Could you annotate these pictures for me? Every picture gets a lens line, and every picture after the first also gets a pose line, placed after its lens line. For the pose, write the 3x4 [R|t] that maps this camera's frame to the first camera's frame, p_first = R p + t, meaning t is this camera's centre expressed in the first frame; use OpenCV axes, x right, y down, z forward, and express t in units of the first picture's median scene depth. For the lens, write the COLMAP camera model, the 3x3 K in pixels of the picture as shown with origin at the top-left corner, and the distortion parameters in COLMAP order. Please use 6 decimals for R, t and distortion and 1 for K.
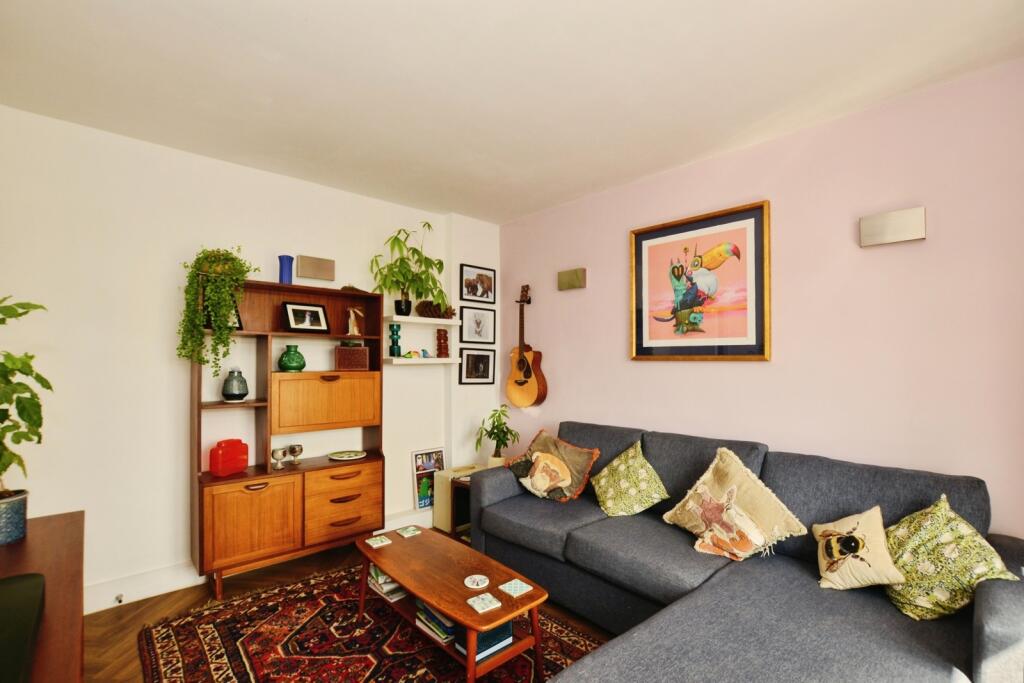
lens RADIAL K [[456.0, 0, 515.4], [0, 456.0, 356.9], [0, 0, 1]] dist [-0.026126, 0.000318]
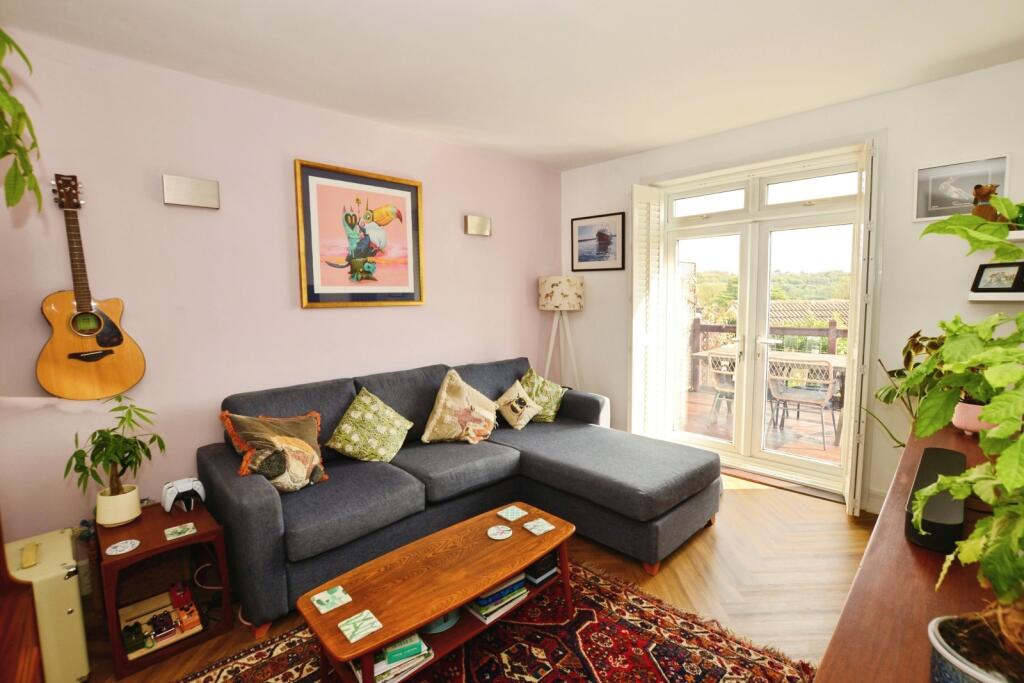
lens RADIAL K [[456.0, 0, 512.0], [0, 456.0, 335.1], [0, 0, 1]] dist [-0.026126, 0.000318]
pose [[-0.005333, -0.086904, 0.996202, -0.714413], [0.009056, 0.996172, 0.086950, -0.015073], [-0.999945, 0.009485, -0.004525, 0.668515]]
